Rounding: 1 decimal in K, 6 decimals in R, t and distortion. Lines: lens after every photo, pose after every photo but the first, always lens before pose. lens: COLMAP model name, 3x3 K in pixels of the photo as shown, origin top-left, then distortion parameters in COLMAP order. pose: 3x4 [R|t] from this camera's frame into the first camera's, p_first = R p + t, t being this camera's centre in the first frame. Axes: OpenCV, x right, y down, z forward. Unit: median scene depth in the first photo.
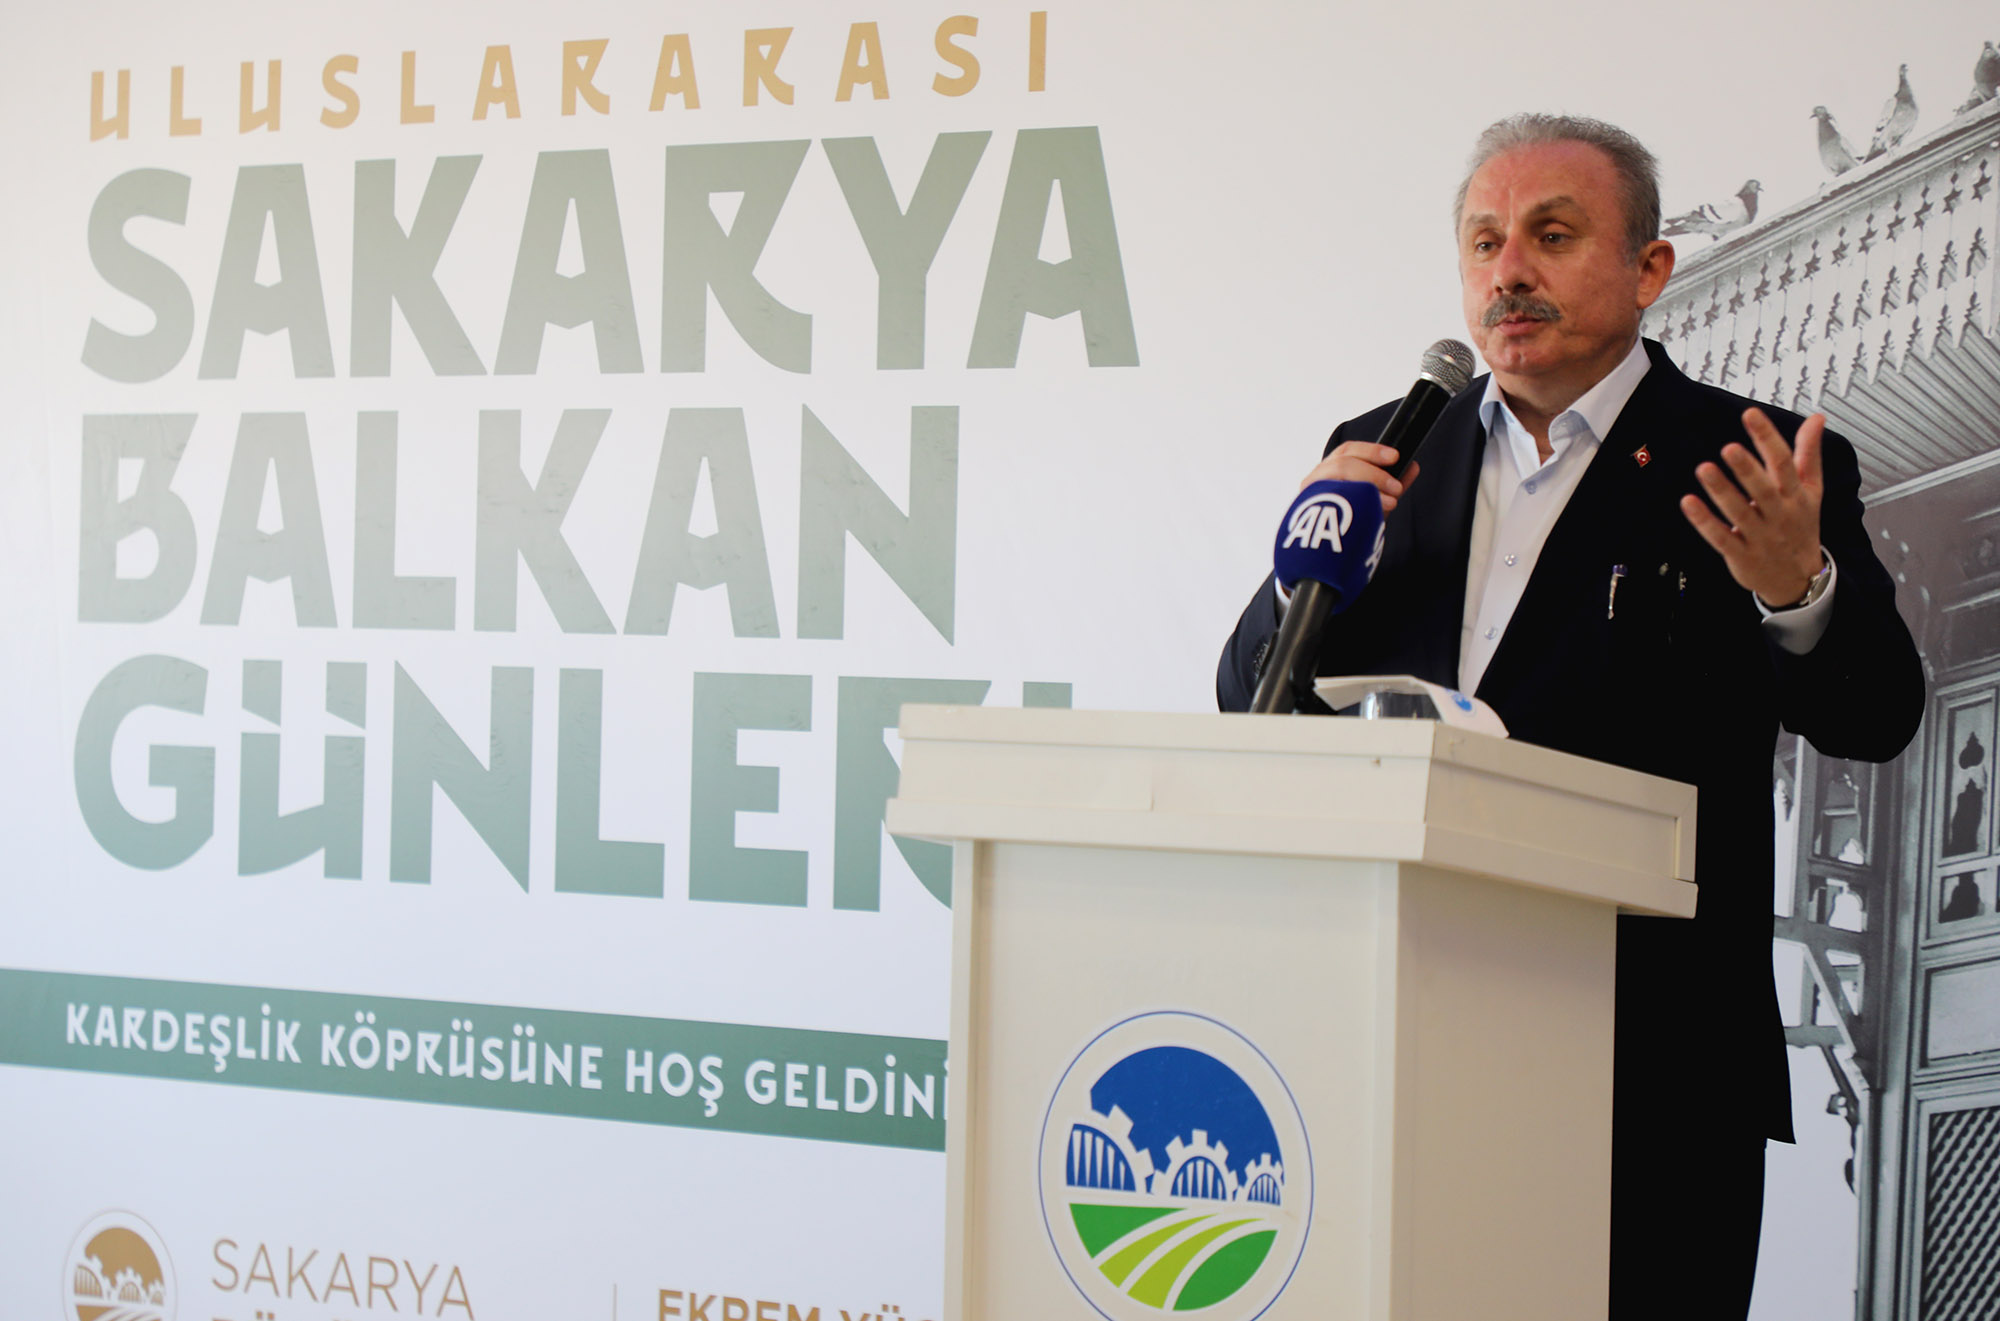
lens RADIAL K [[5426.0, 0, 998.5], [0, 5426.0, 699.7], [0, 0, 1]] dist [-0.004978, 0.213871]
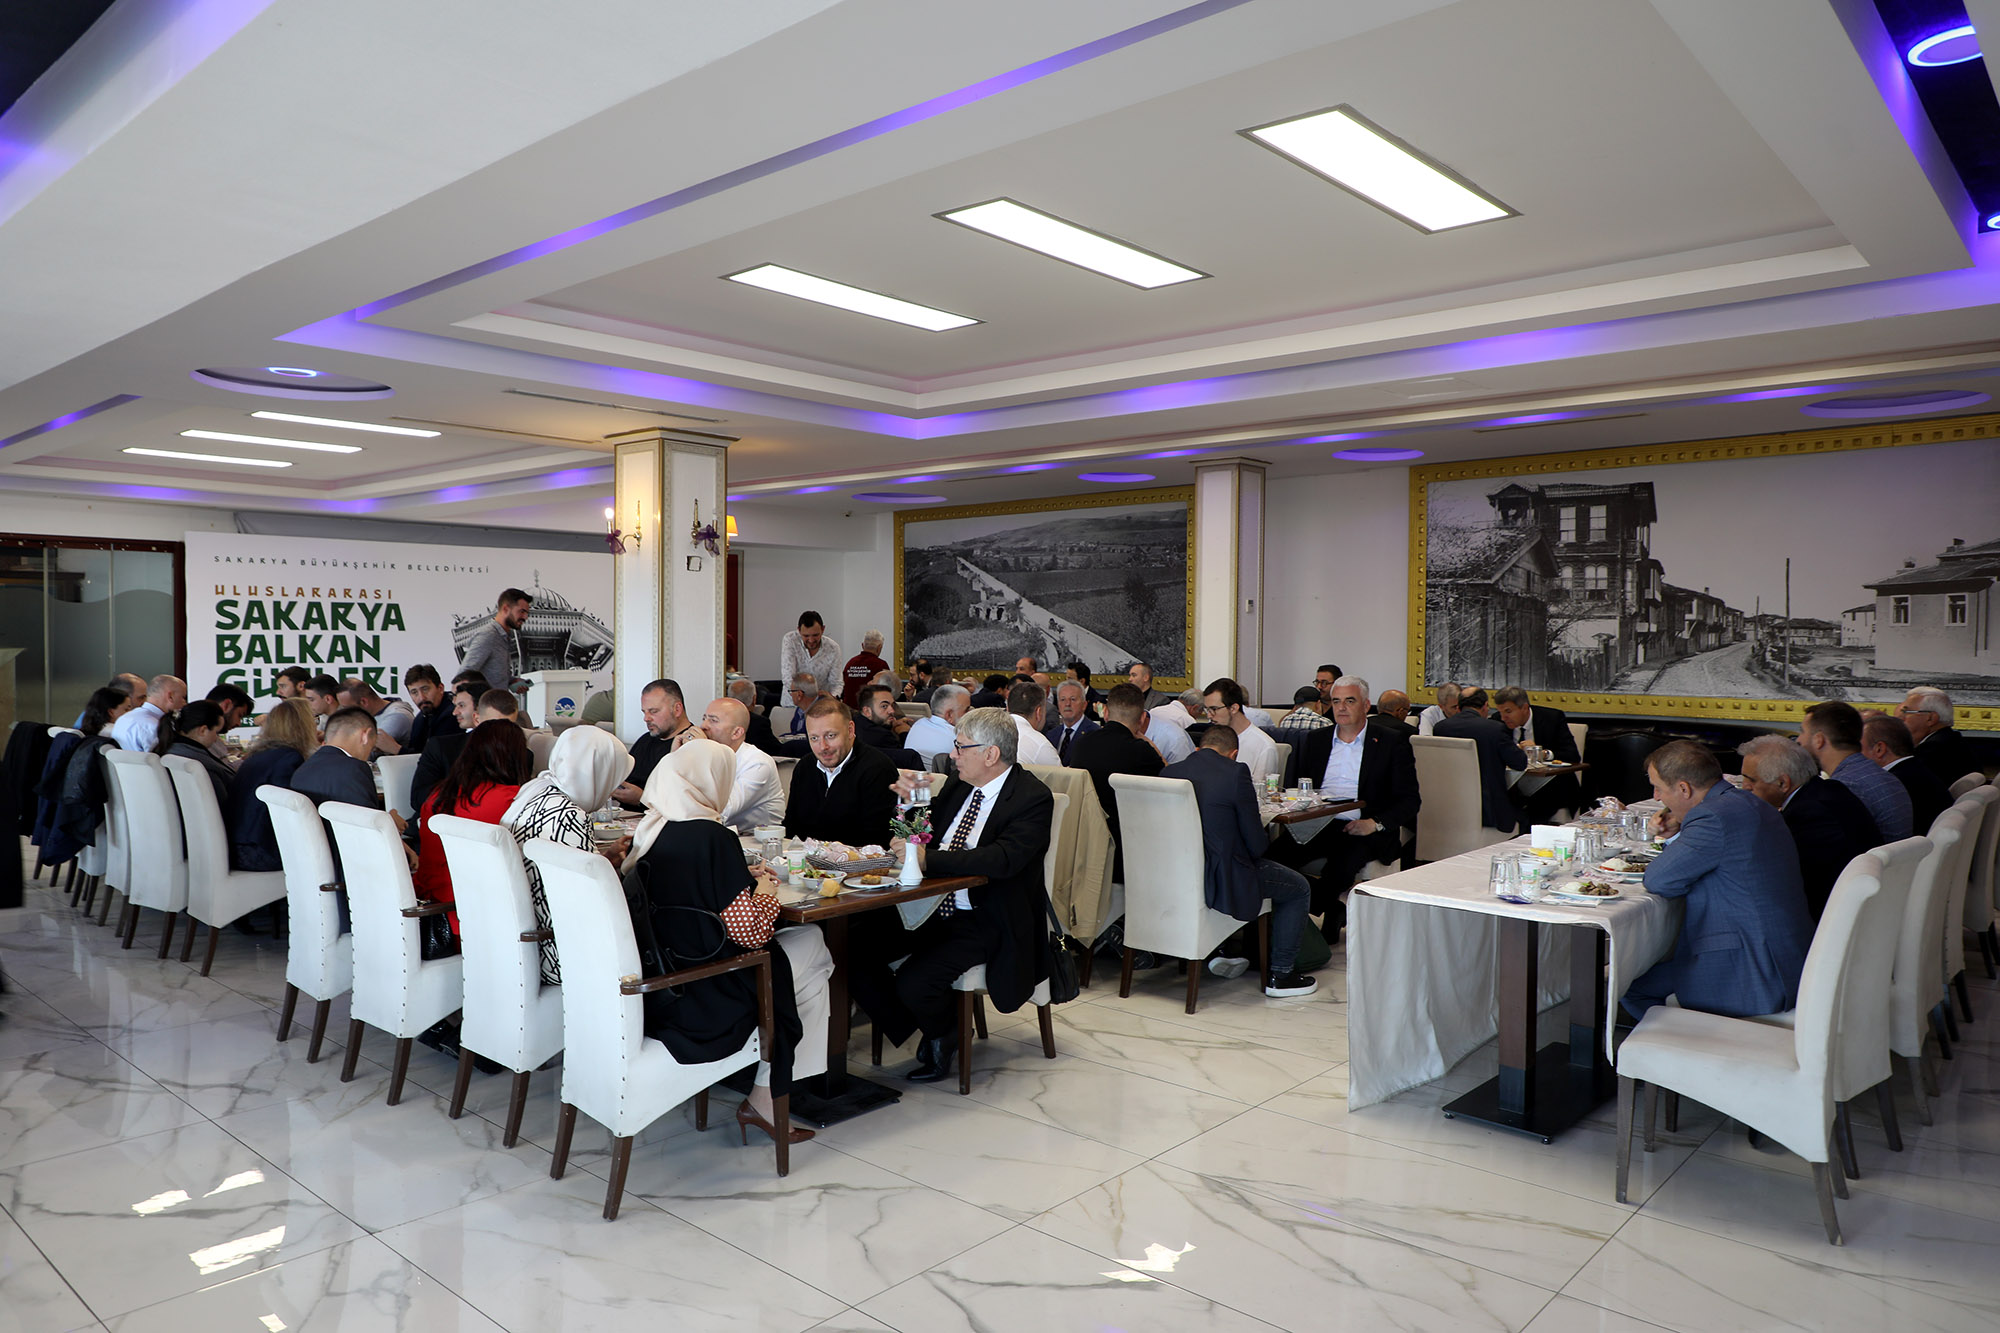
lens RADIAL K [[1288.7, 0, 1000.0], [0, 1288.7, 666.5], [0, 0, 1]] dist [-0.031065, -0.000212]
pose [[0.100158, -0.044968, 0.993955, -2.120714], [0.006145, 0.998987, 0.044577, -0.097940], [-0.994953, 0.001643, 0.100333, -0.195213]]
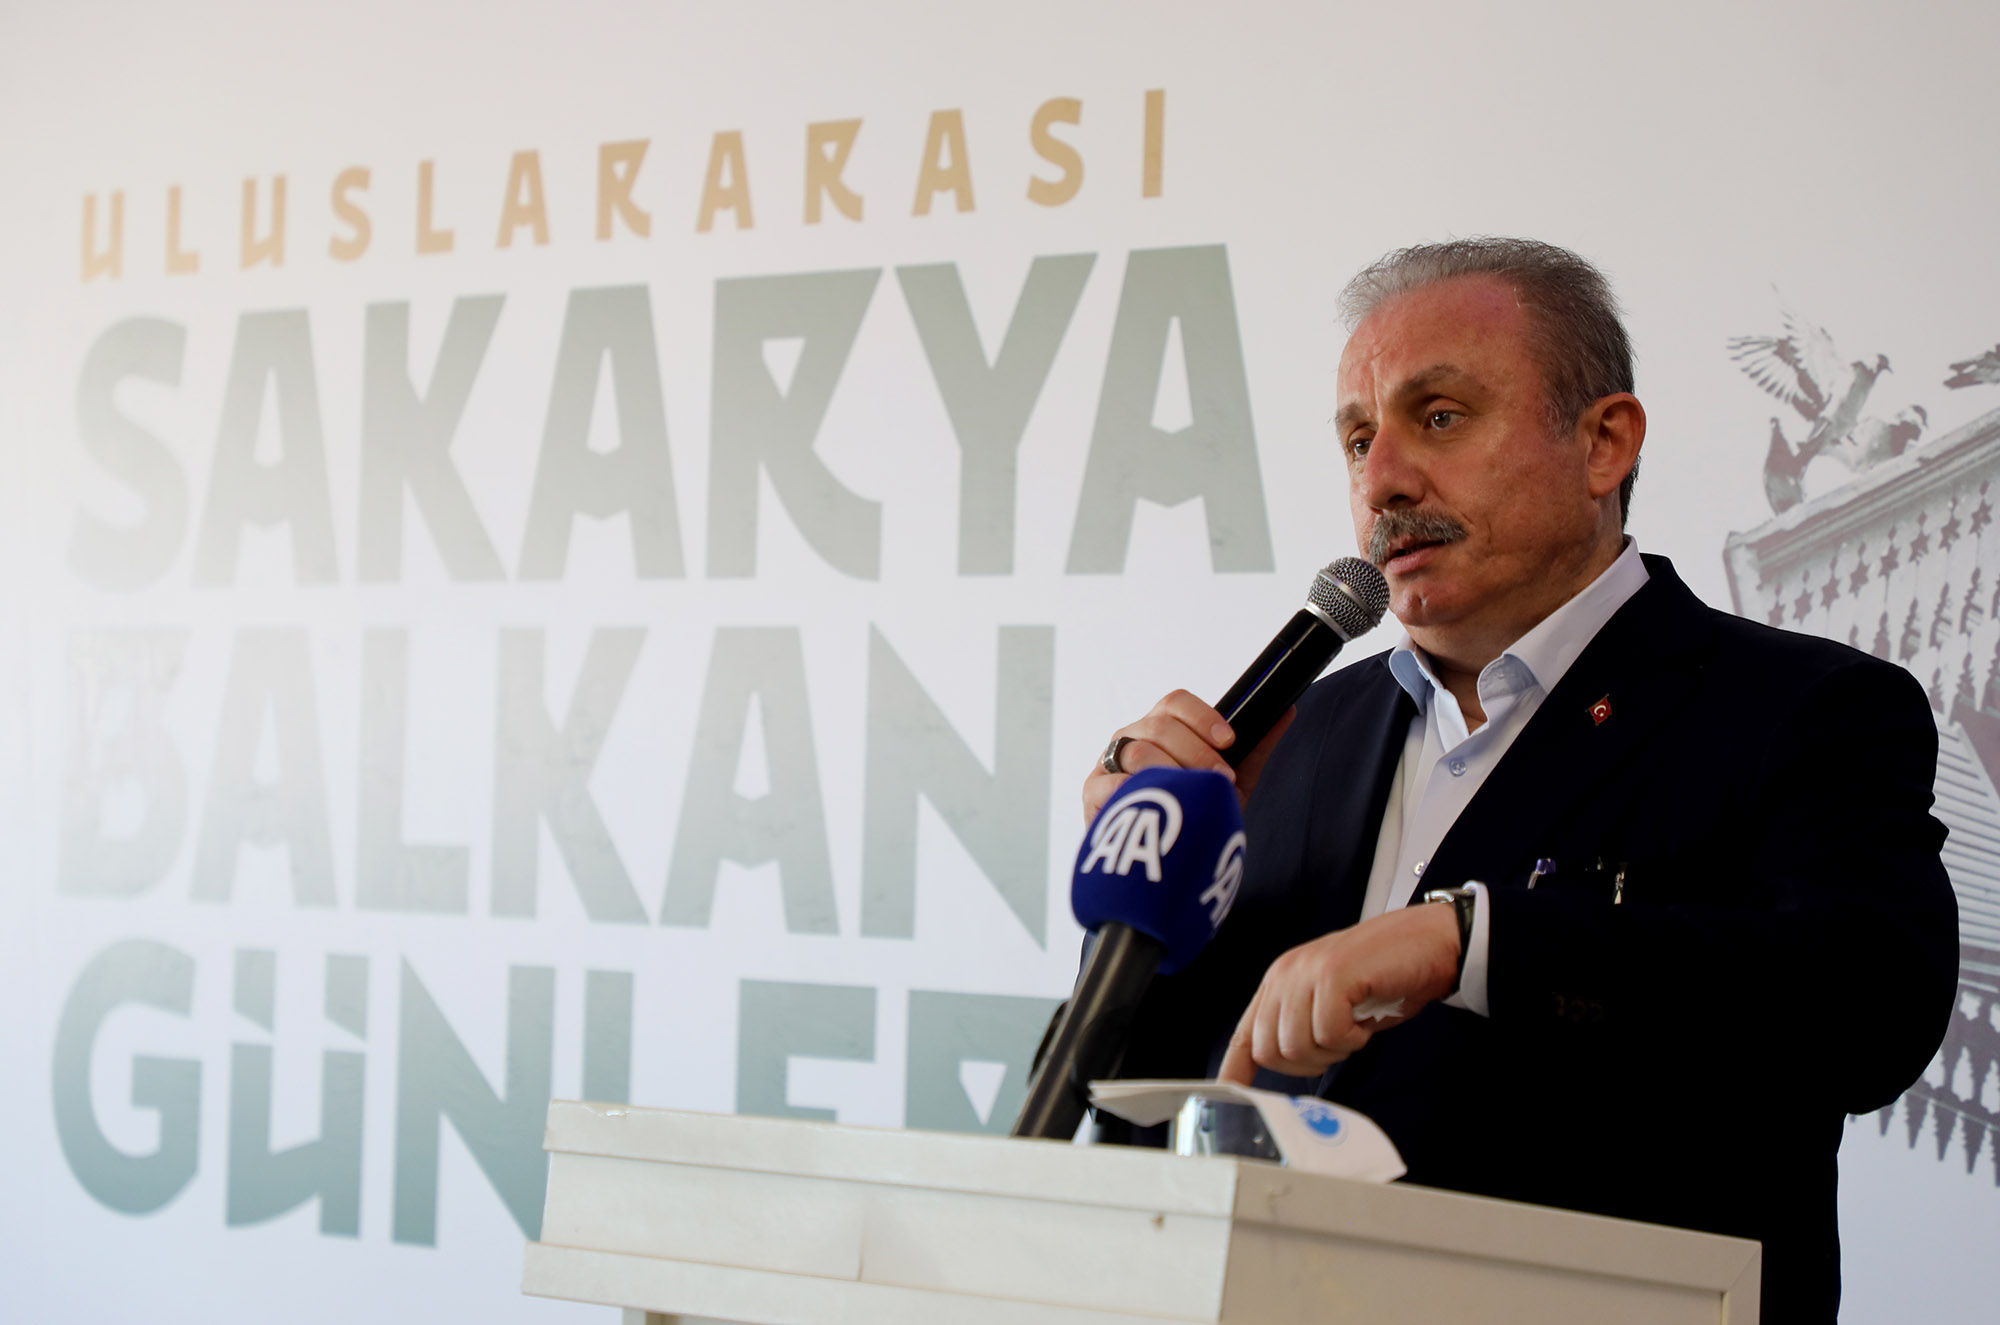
lens RADIAL K [[5761.9, 0, 1000.0], [0, 5761.9, 662.5], [0, 0, 1]] dist [-0.018351, 1.234120]
pose [[0.987960, 0.000338, -0.154708, 0.117615], [-0.006395, 0.999232, -0.038653, -0.020768], [0.154576, 0.039177, 0.987204, 0.250930]]
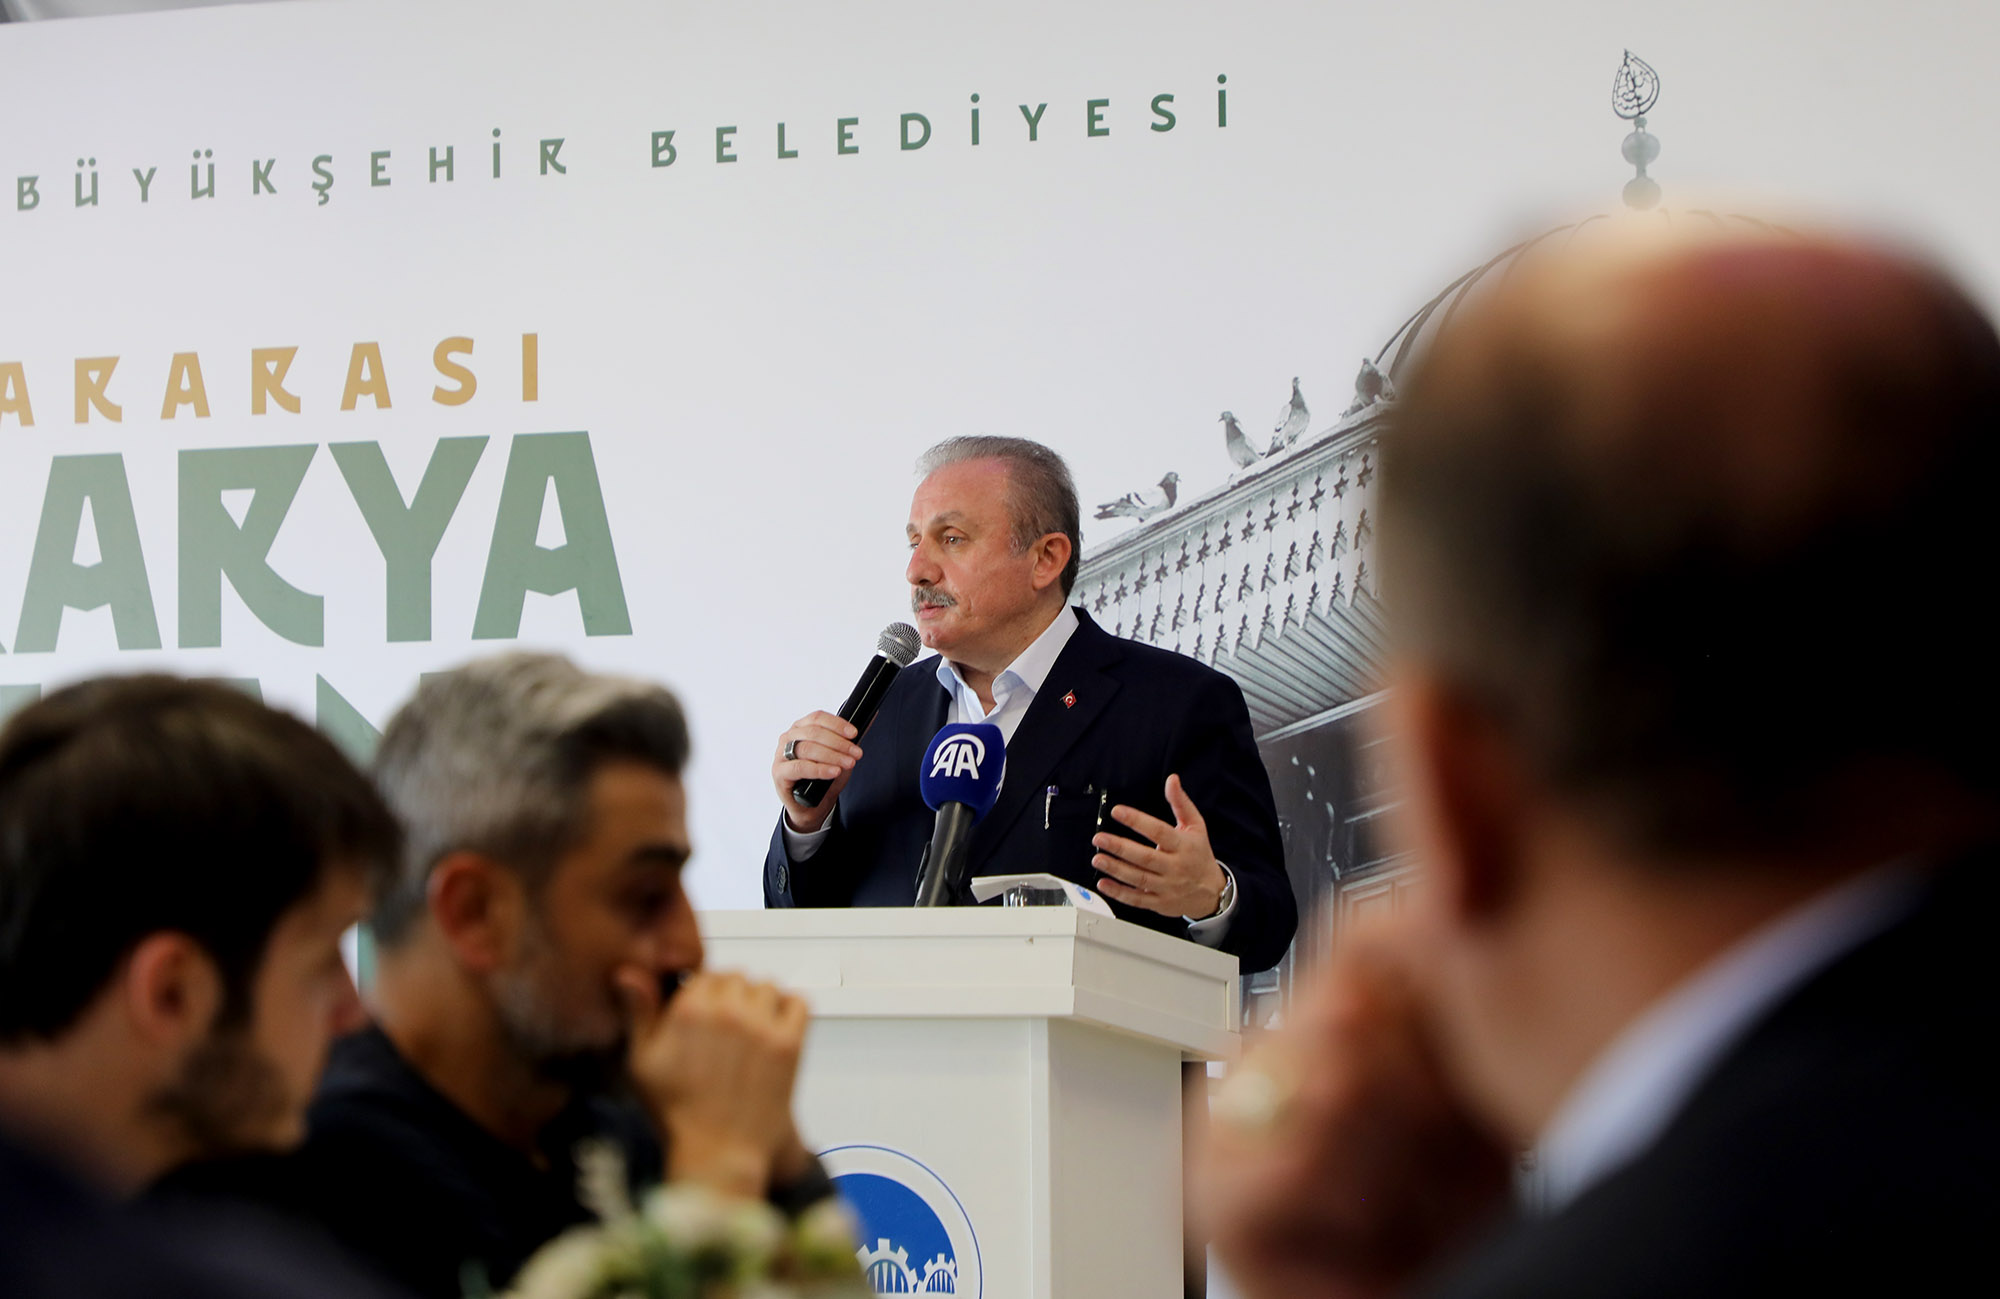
lens RADIAL K [[5912.5, 0, 1000.0], [0, 5912.5, 649.5], [0, 0, 1]] dist [-0.018455, 0.861035]
pose [[0.979250, -0.020592, 0.201607, -0.165429], [0.031915, 0.998080, -0.053076, 0.012746], [-0.200127, 0.058409, 0.978027, -0.282826]]
